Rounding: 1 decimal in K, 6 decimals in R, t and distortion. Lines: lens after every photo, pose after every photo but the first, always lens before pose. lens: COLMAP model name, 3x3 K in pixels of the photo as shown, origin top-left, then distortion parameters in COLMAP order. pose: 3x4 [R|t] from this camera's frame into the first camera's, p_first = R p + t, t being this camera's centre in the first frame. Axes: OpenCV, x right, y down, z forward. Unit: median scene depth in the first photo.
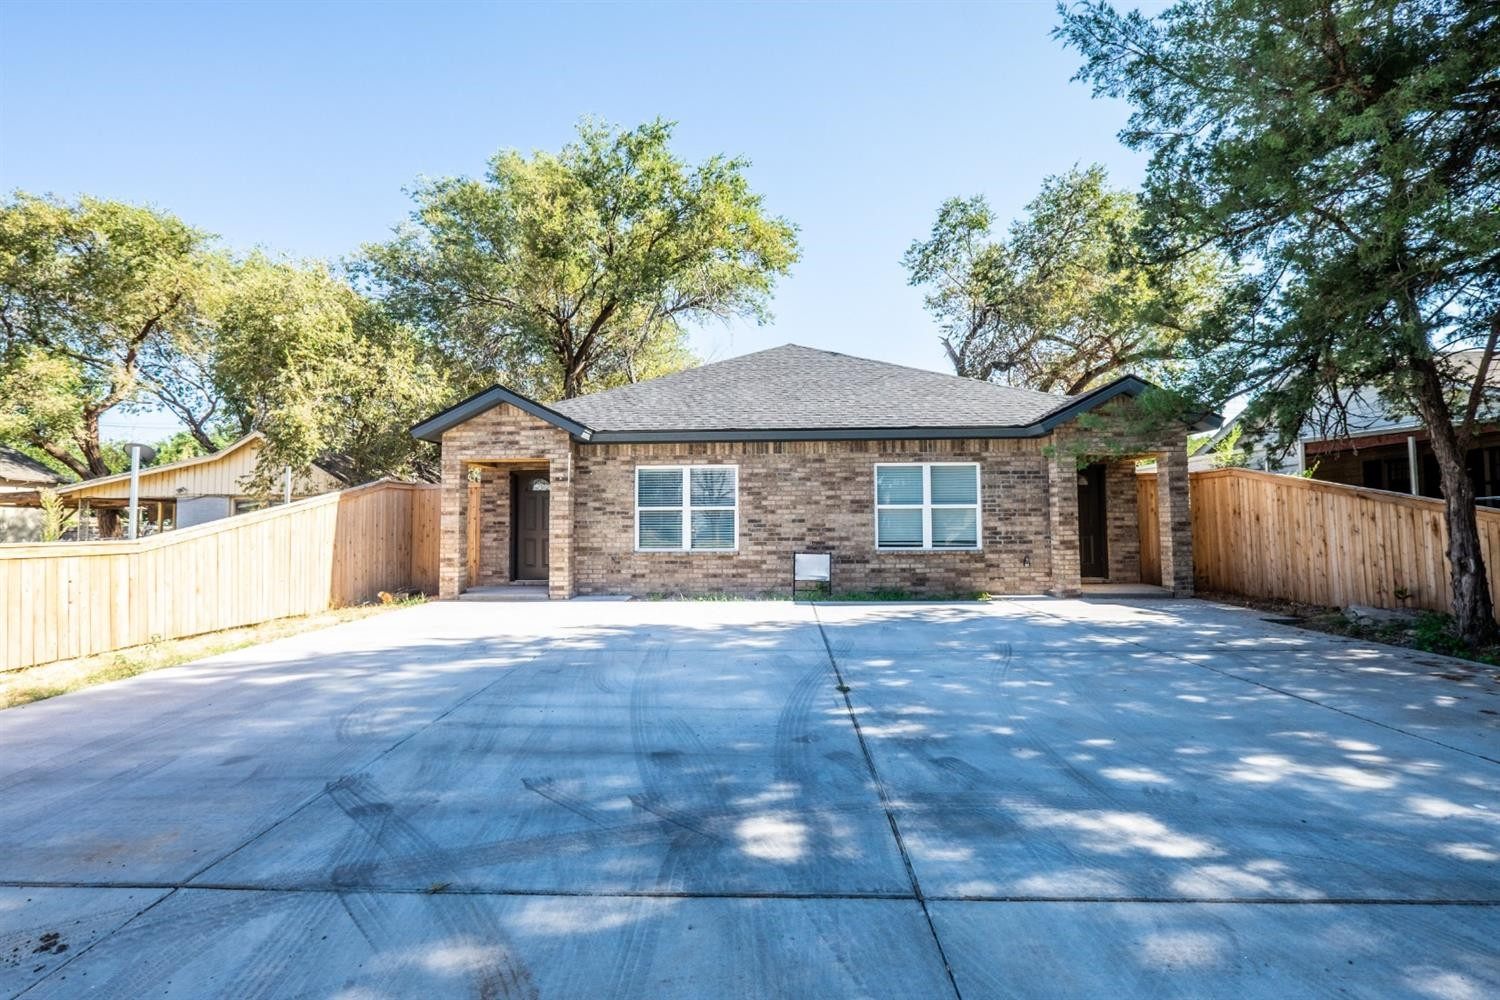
lens RADIAL K [[651.8, 0, 742.7], [0, 651.8, 489.9], [0, 0, 1]] dist [-0.002790, -0.000712]
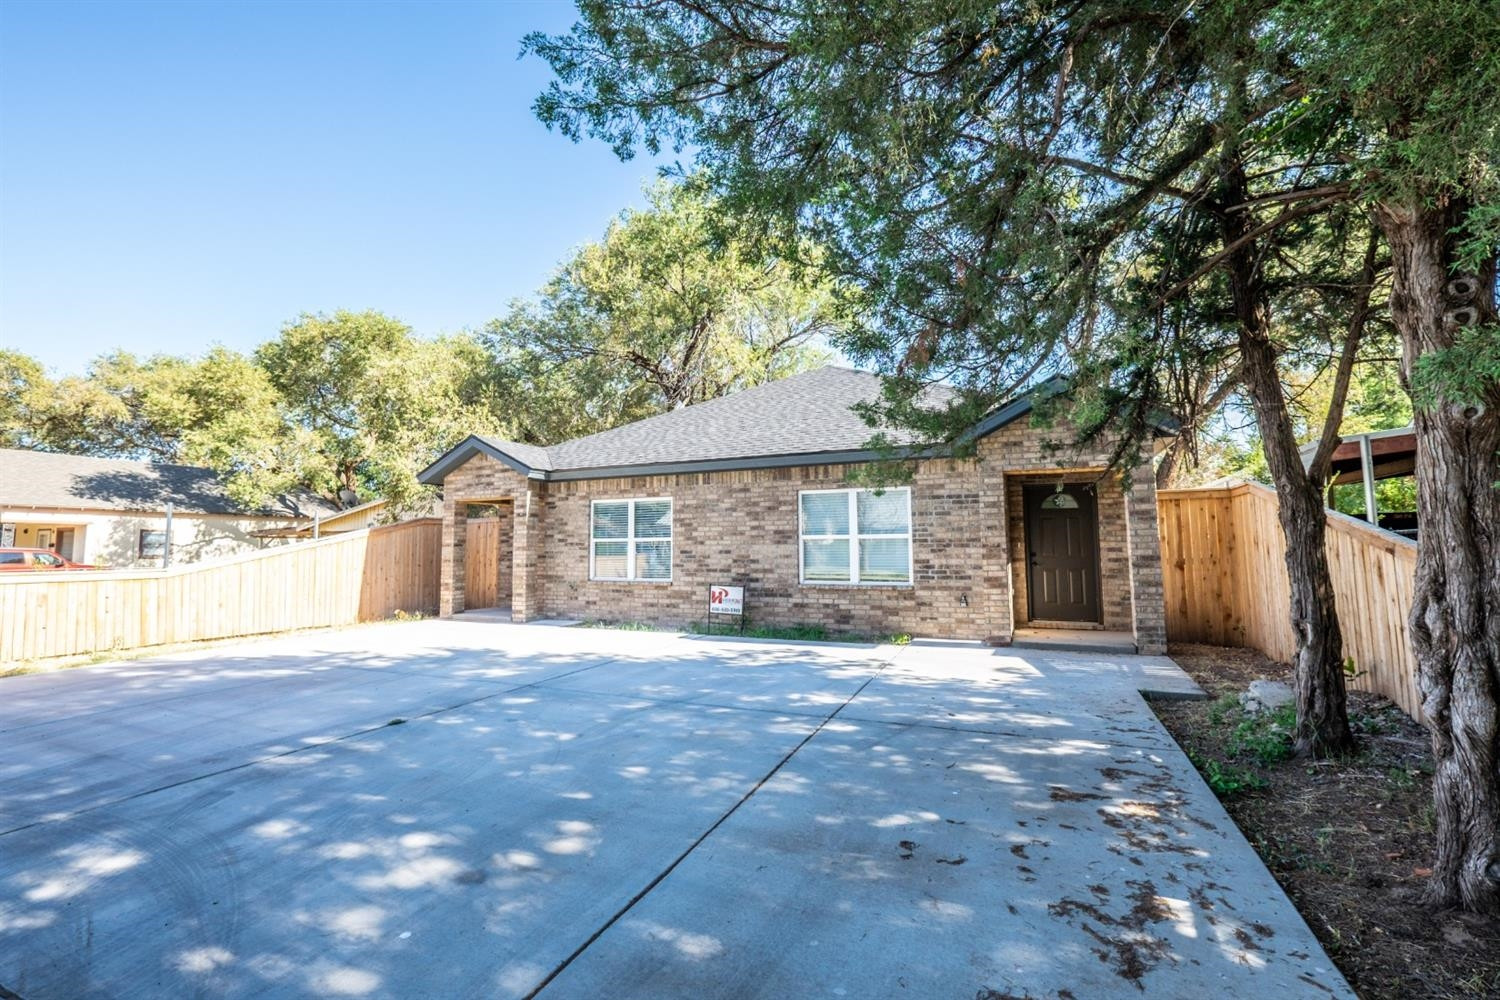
lens RADIAL K [[651.8, 0, 742.7], [0, 651.8, 489.9], [0, 0, 1]] dist [-0.002790, -0.000712]
pose [[0.927708, -0.033050, -0.371840, 0.483729], [0.021609, 0.999157, -0.034895, -0.011549], [0.372680, 0.024337, 0.927641, 0.092921]]
